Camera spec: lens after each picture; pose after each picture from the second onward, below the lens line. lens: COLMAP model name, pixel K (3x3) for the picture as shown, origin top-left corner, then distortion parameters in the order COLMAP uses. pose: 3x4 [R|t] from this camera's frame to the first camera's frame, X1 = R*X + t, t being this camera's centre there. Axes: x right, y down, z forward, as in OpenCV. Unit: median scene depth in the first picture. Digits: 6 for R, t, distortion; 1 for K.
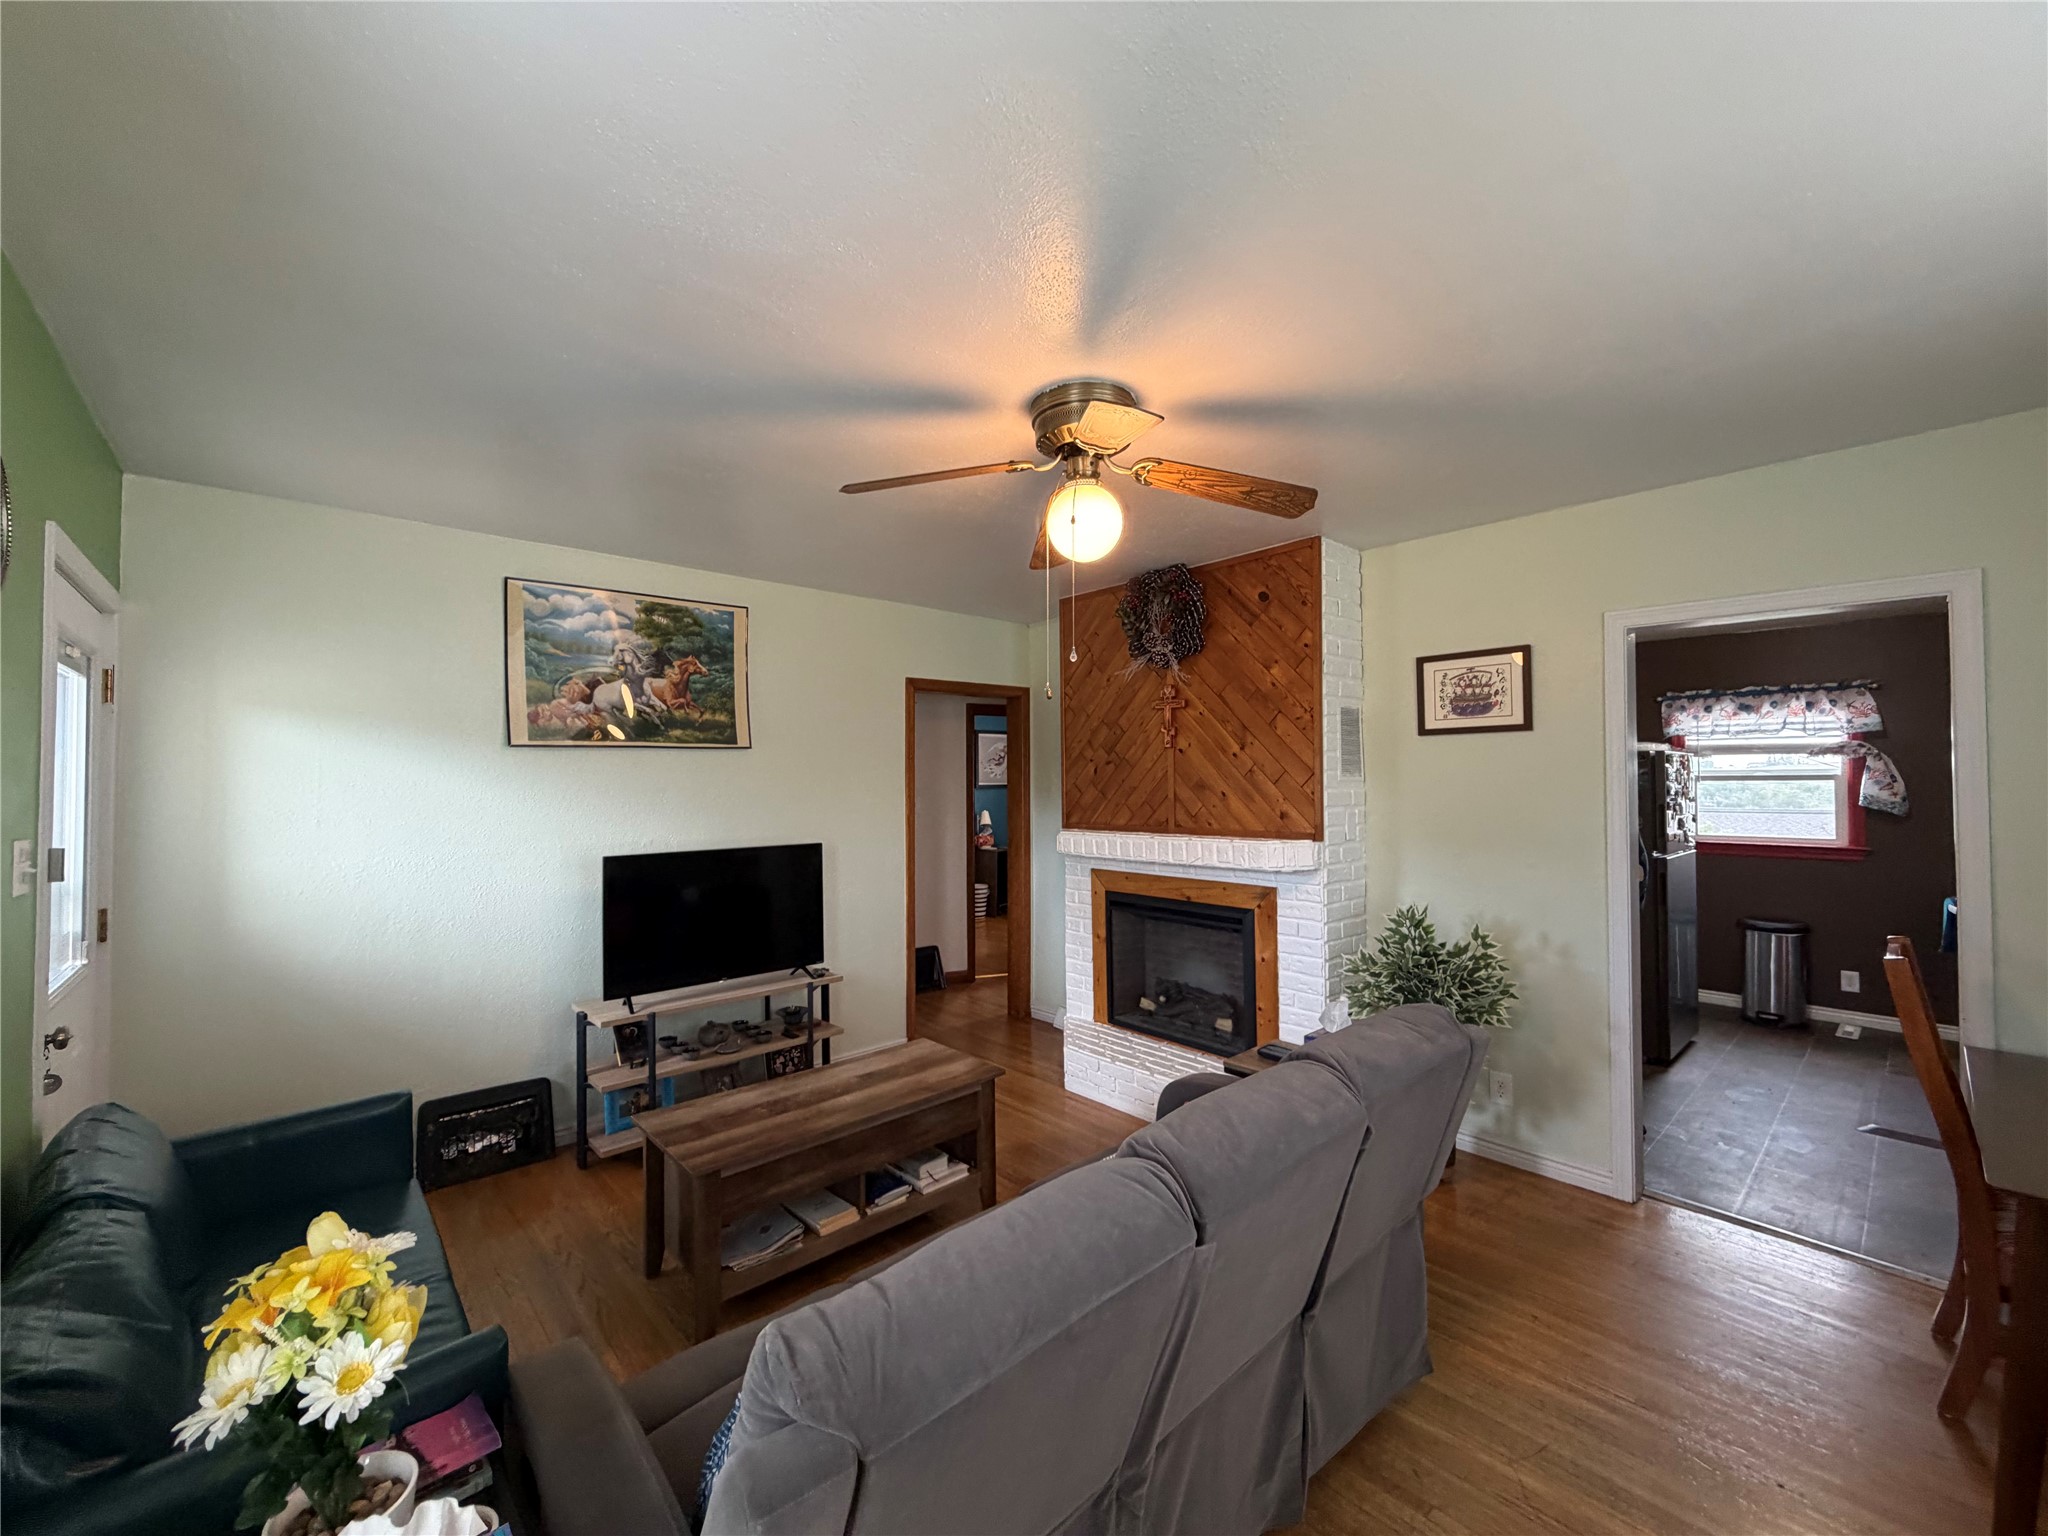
lens RADIAL K [[815.3, 0, 1017.4], [0, 815.3, 769.7], [0, 0, 1]] dist [-0.000459, -0.000056]
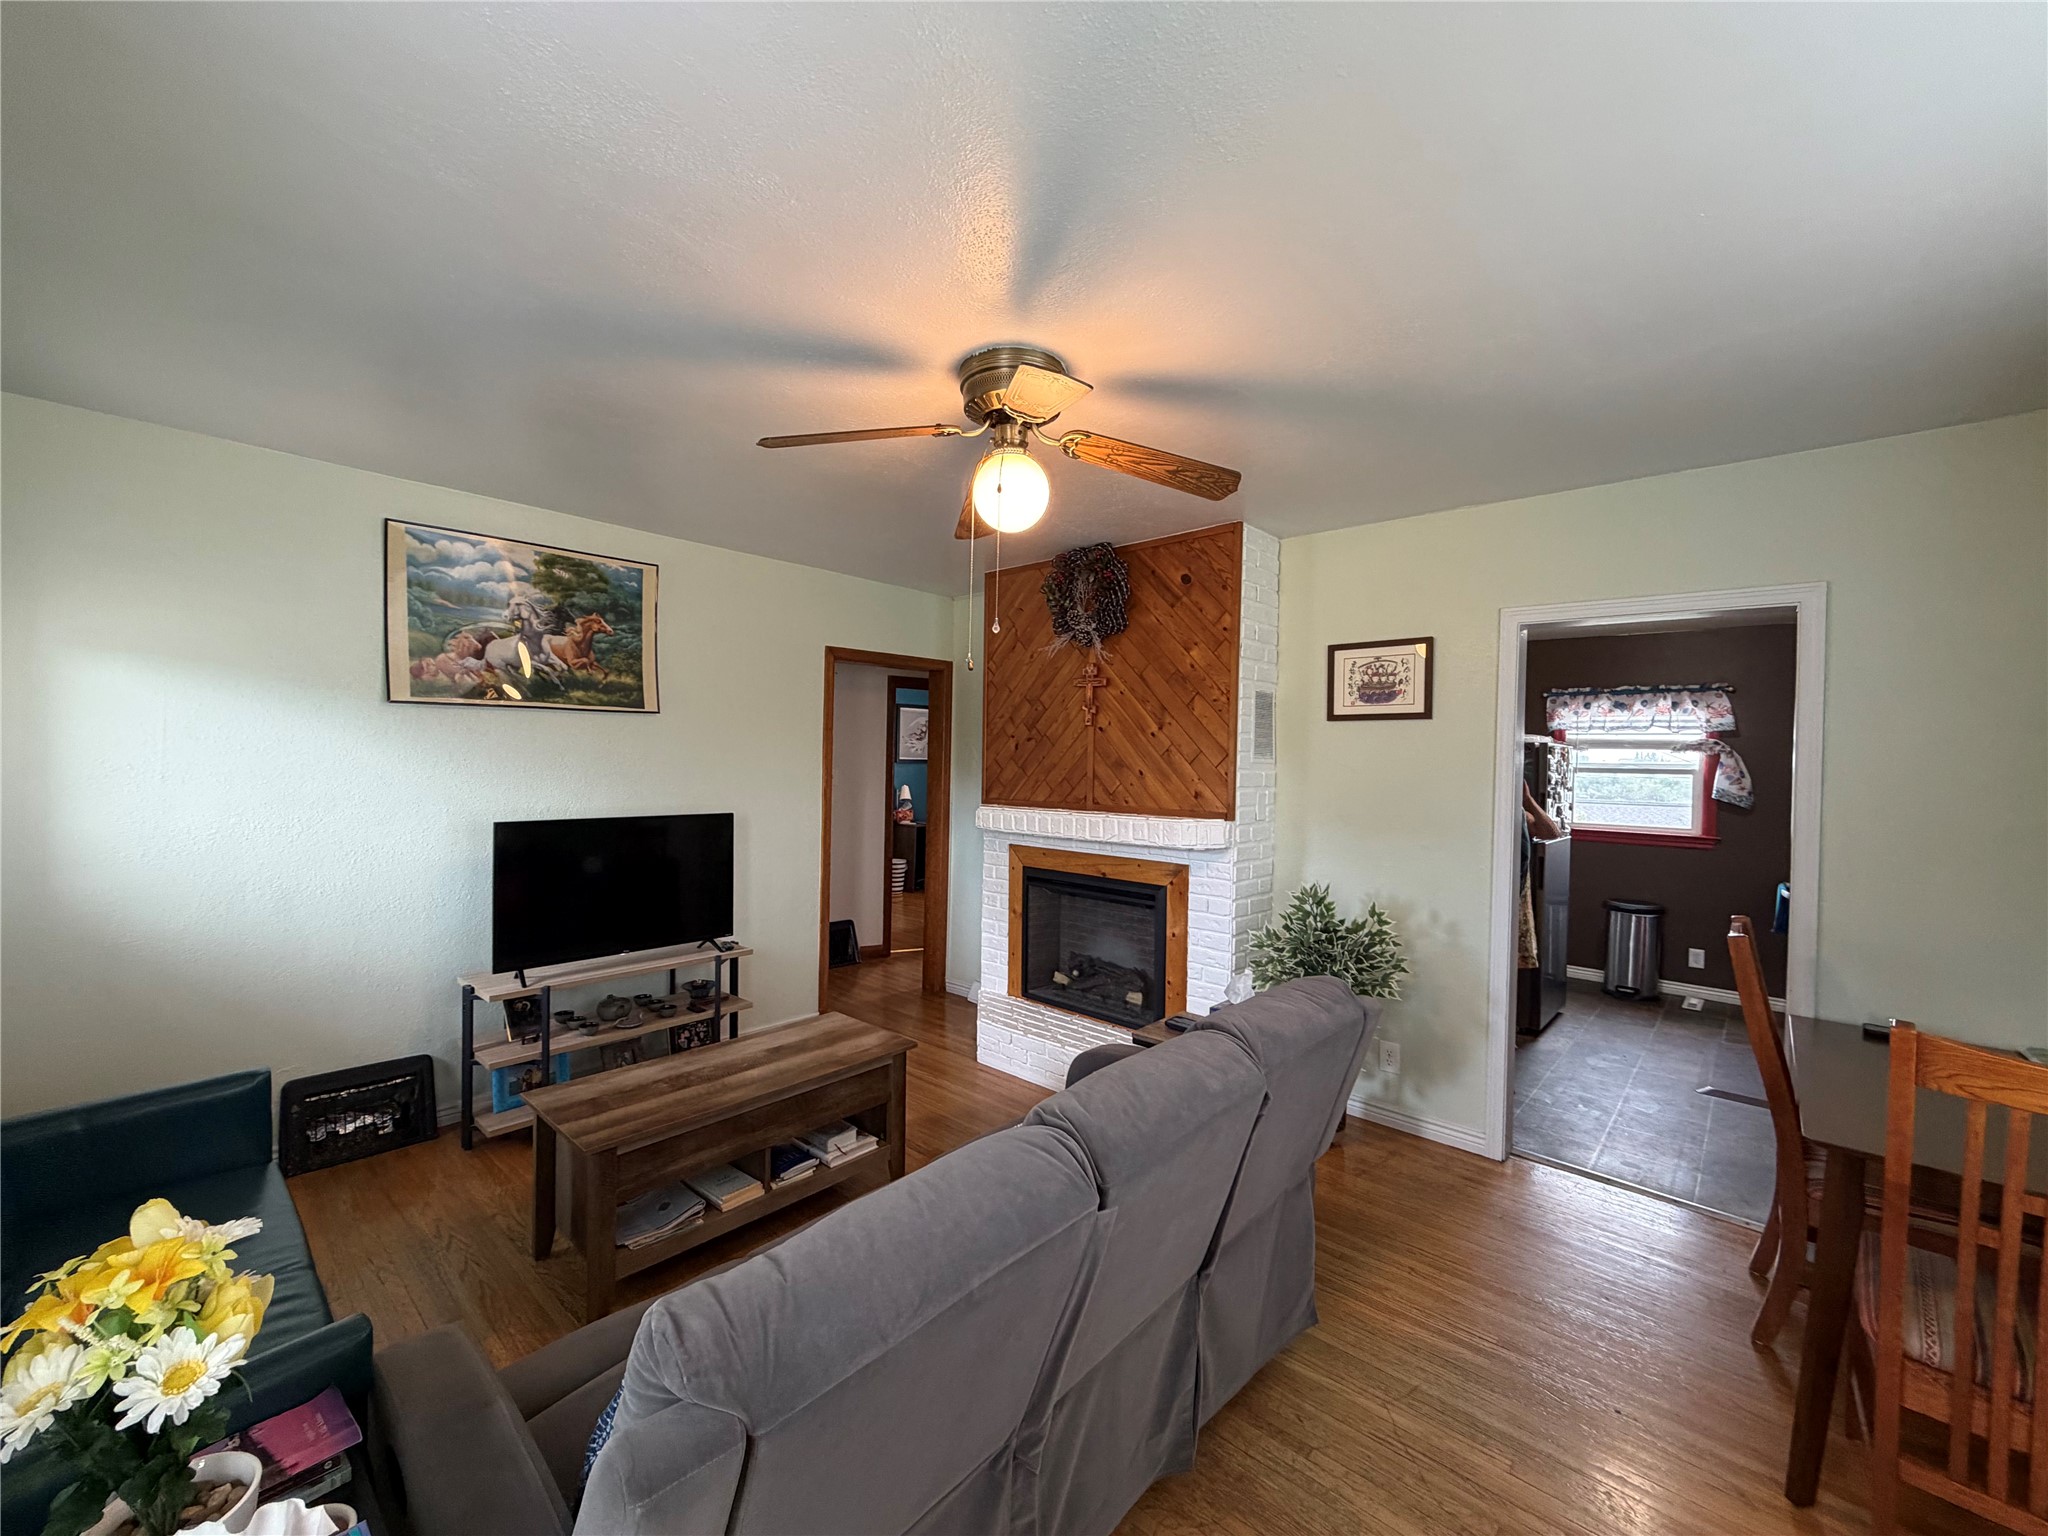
lens RADIAL K [[815.3, 0, 1017.4], [0, 815.3, 769.7], [0, 0, 1]] dist [-0.000459, -0.000056]
pose [[0.995085, 0.025018, 0.095816, 0.002525], [-0.027699, 0.999258, 0.026748, 0.003641], [-0.095075, -0.029271, 0.995040, 0.005017]]
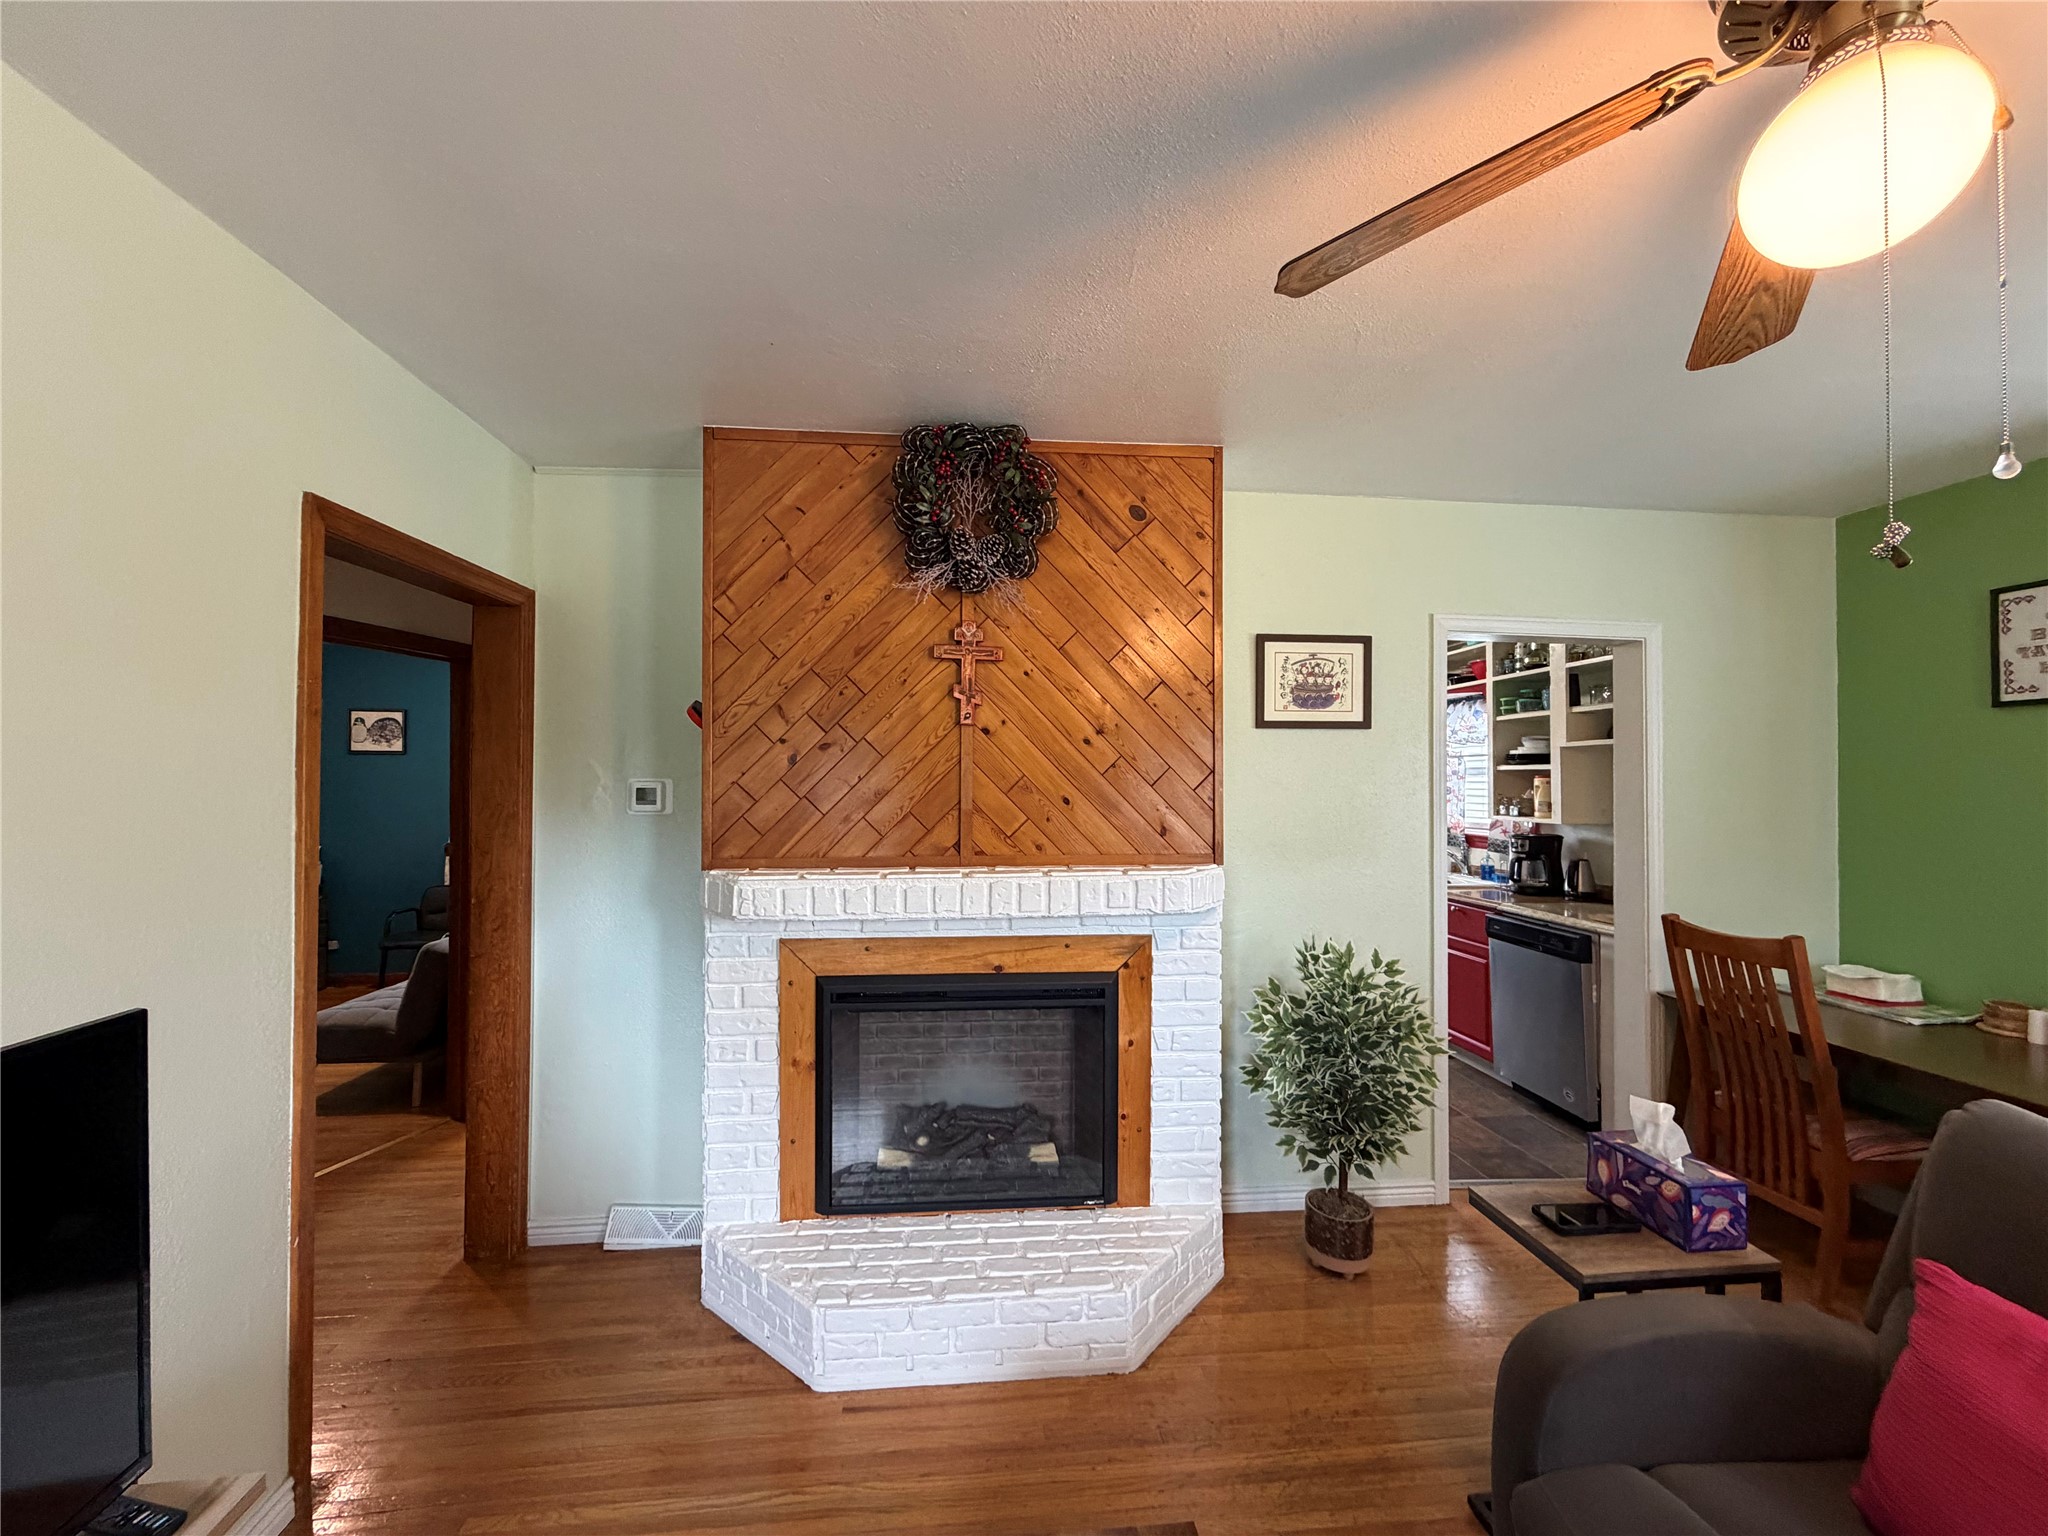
lens RADIAL K [[815.3, 0, 1017.4], [0, 815.3, 769.7], [0, 0, 1]] dist [-0.000459, -0.000056]
pose [[0.596666, 0.018596, 0.802274, -0.336889], [-0.019004, 0.999779, -0.009041, 0.013615], [-0.802264, -0.009852, 0.596888, 0.737769]]
